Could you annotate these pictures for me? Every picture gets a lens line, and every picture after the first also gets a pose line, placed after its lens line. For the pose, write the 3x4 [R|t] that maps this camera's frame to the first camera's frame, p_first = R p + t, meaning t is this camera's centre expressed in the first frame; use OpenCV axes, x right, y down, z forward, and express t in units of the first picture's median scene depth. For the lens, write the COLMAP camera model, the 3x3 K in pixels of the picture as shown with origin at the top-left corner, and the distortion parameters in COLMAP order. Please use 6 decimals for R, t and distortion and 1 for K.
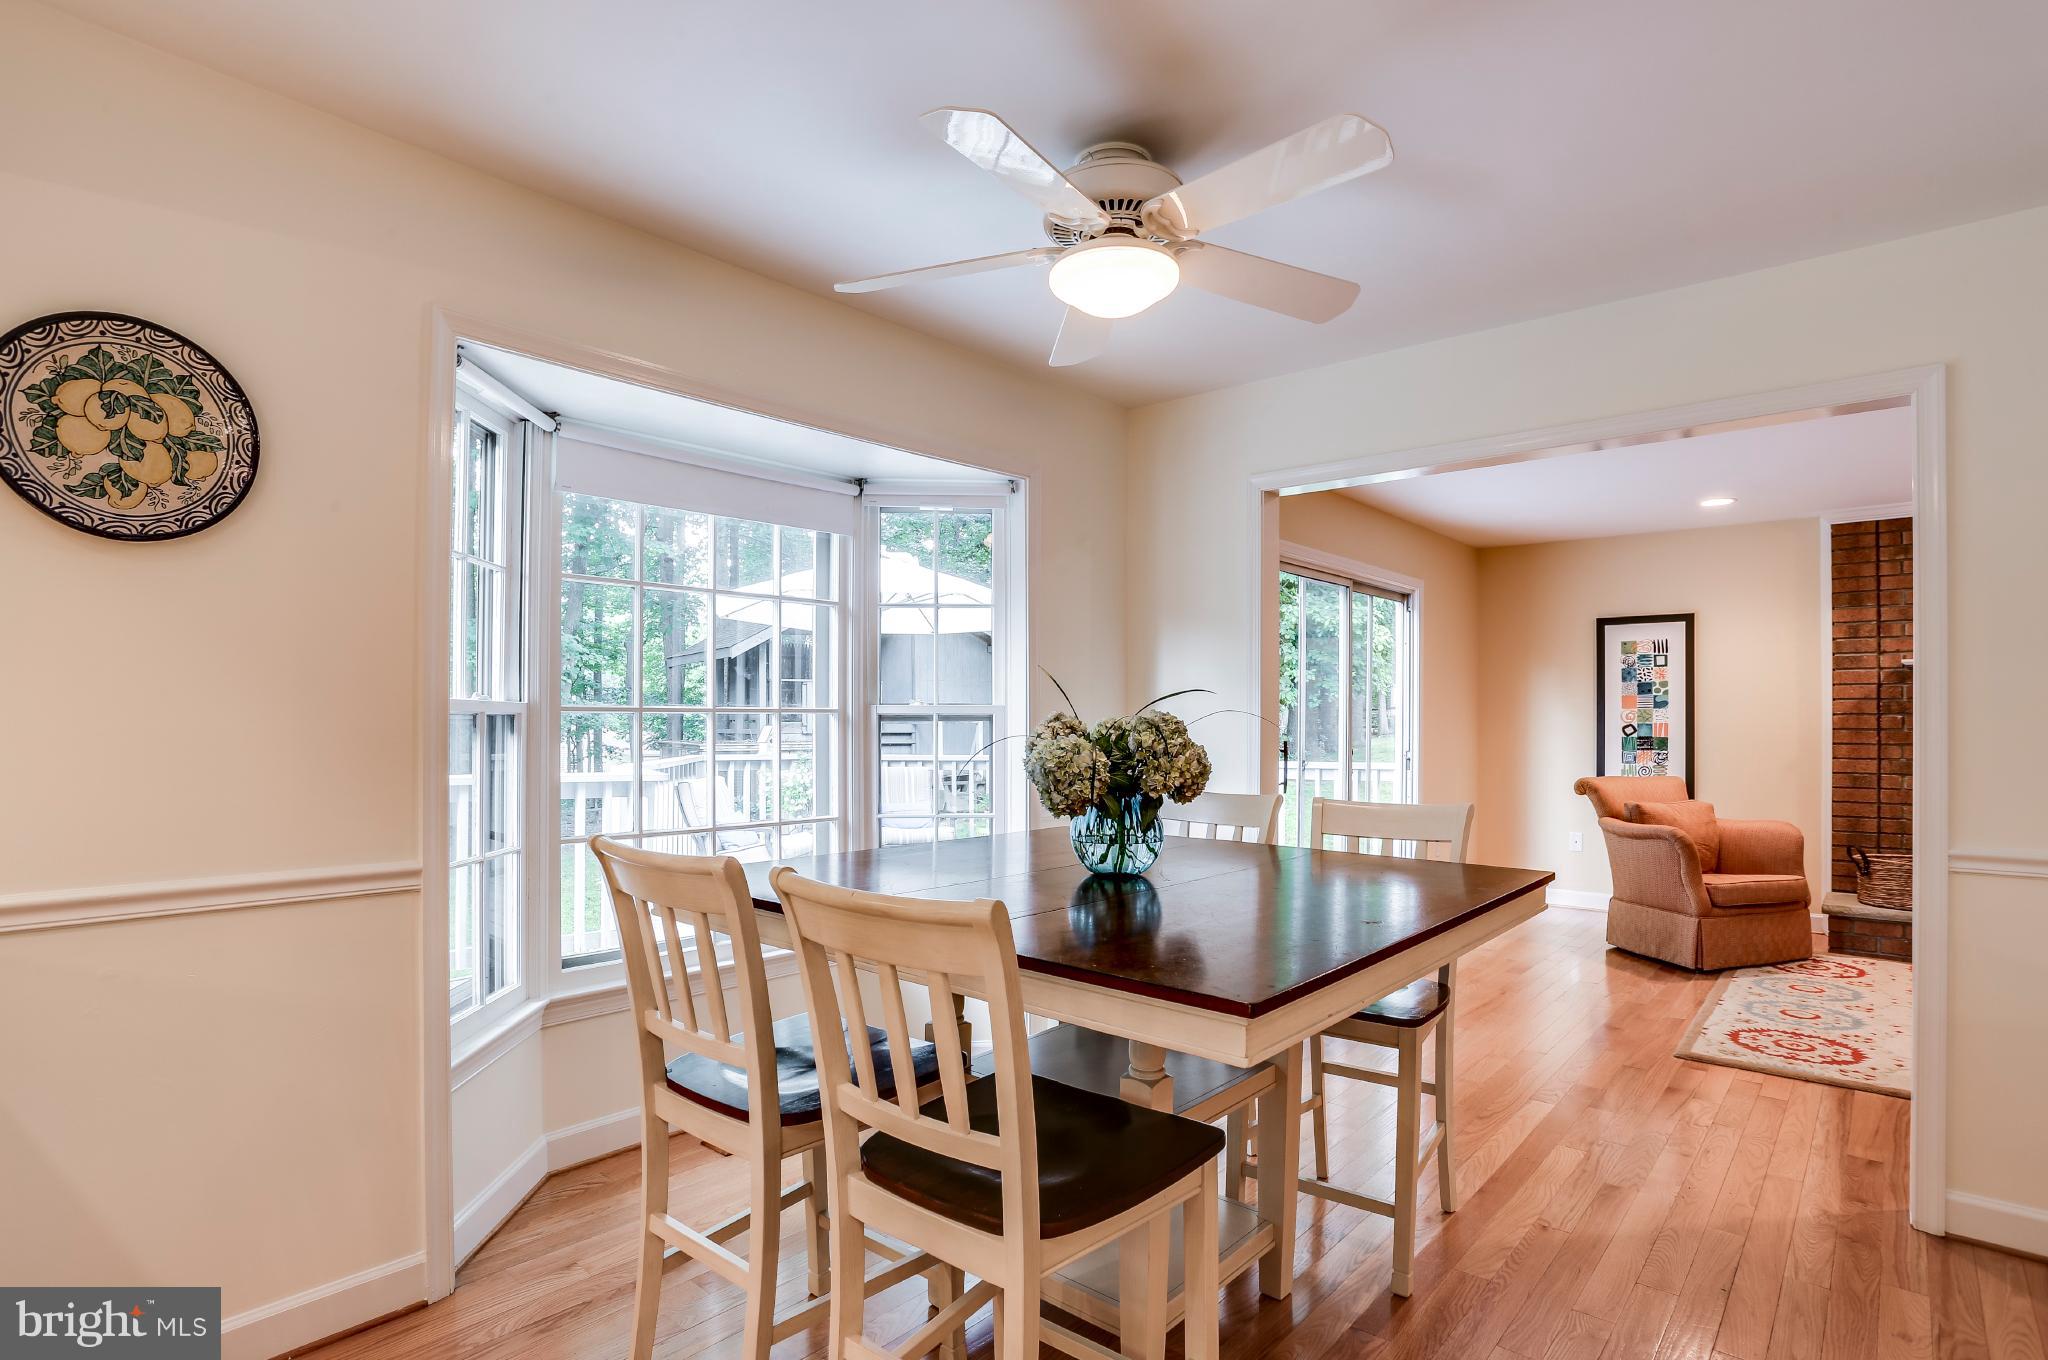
lens RADIAL K [[1020.9, 0, 1034.1], [0, 1020.9, 708.3], [0, 0, 1]] dist [-0.038039, 0.005223]
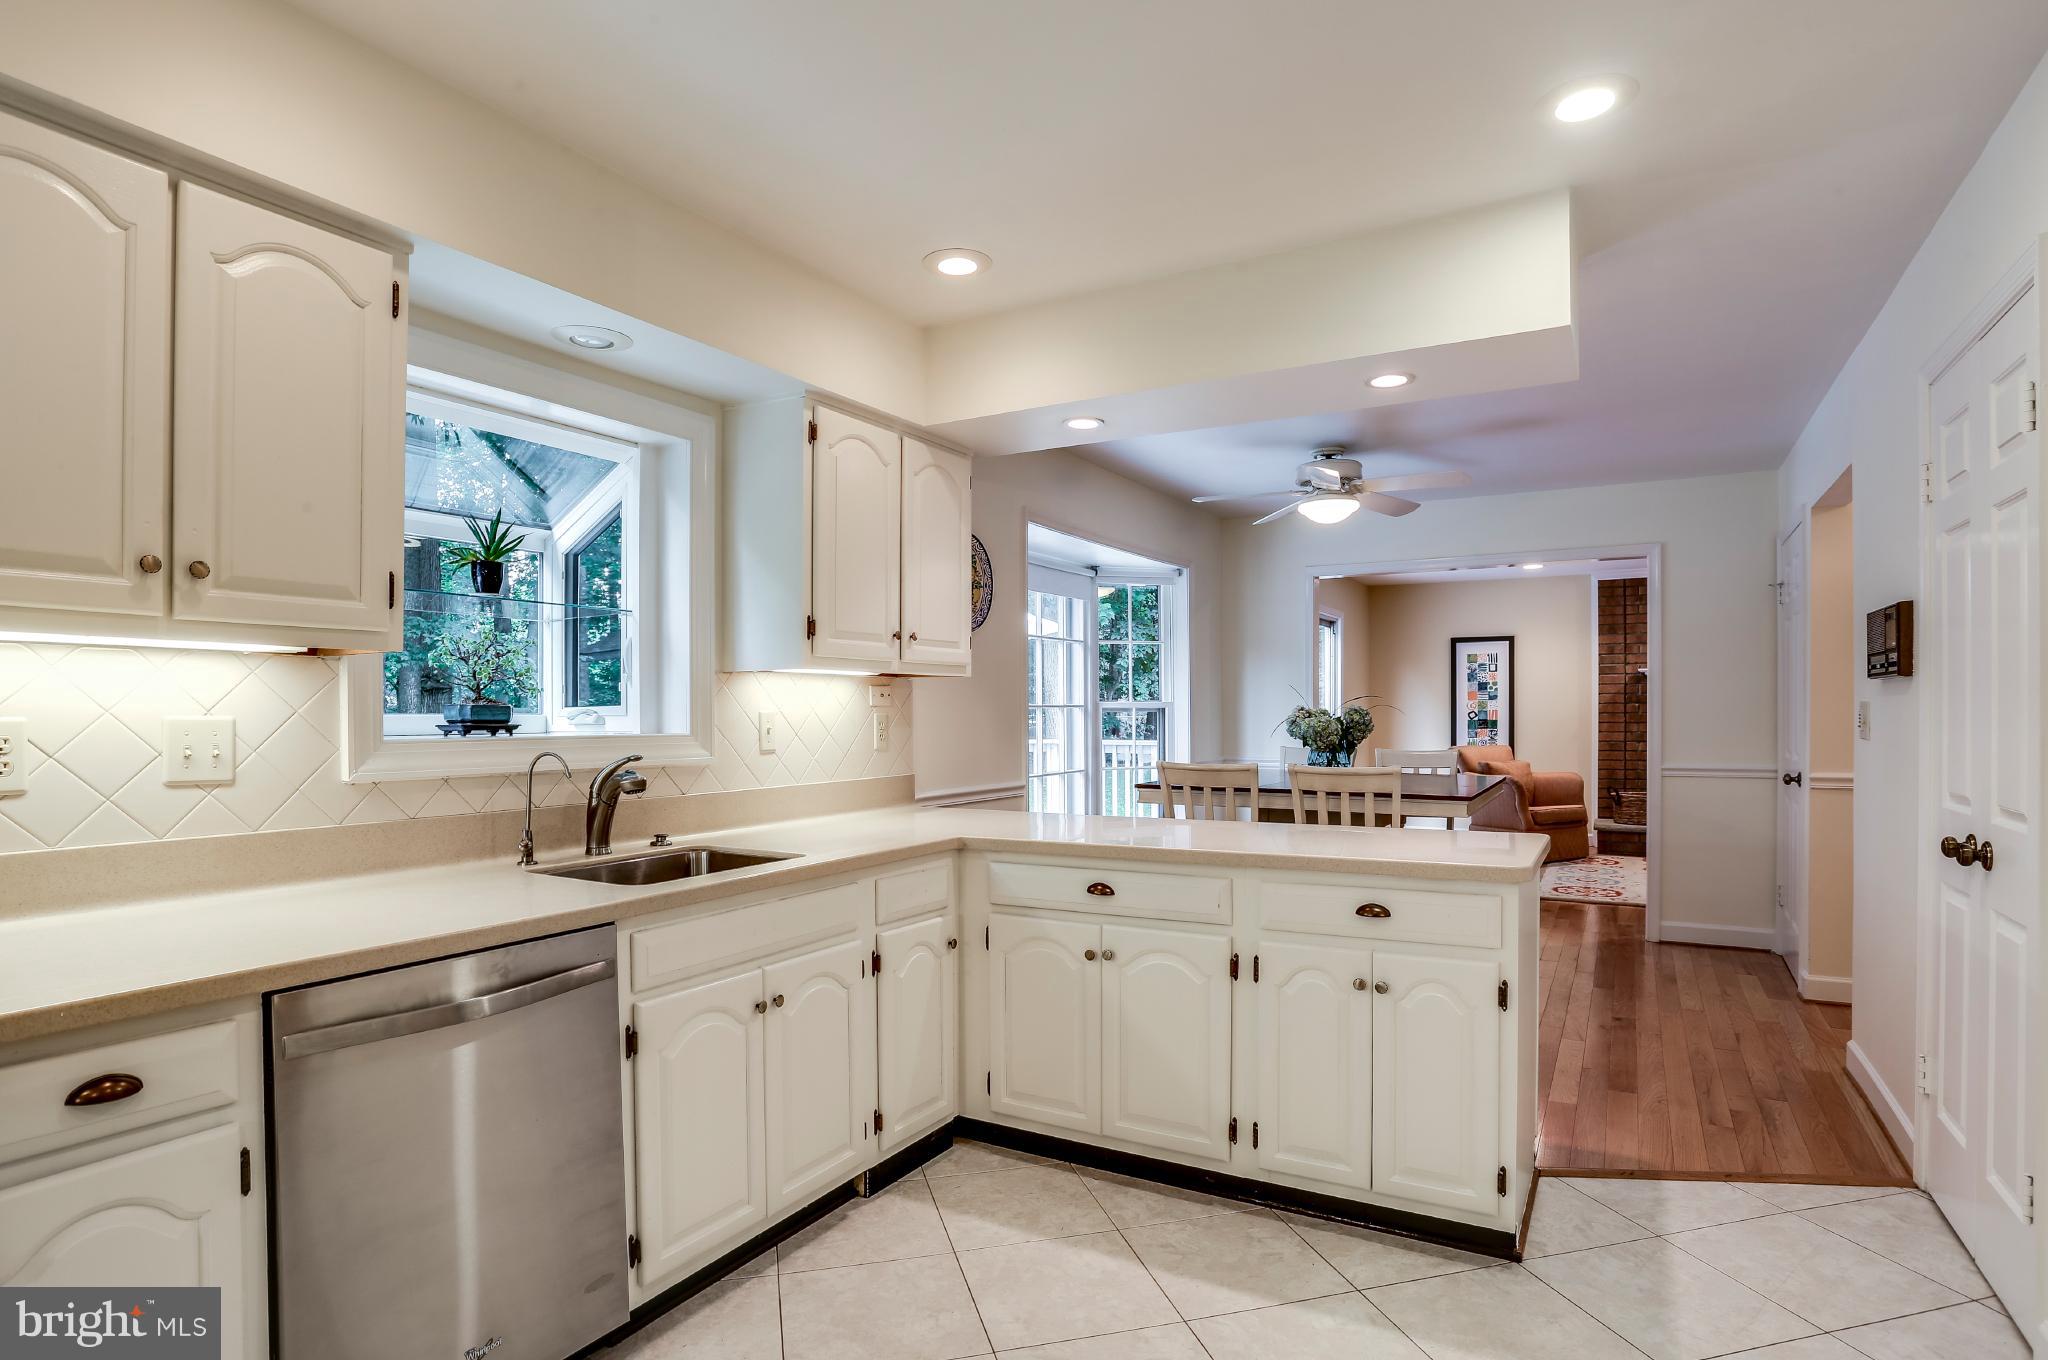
lens RADIAL K [[1020.9, 0, 1065.2], [0, 1020.9, 719.9], [0, 0, 1]] dist [-0.038039, 0.005223]
pose [[0.979264, -0.010384, 0.202323, -0.334510], [0.006640, 0.999794, 0.019174, -0.004253], [-0.202481, -0.017433, 0.979131, -0.374255]]
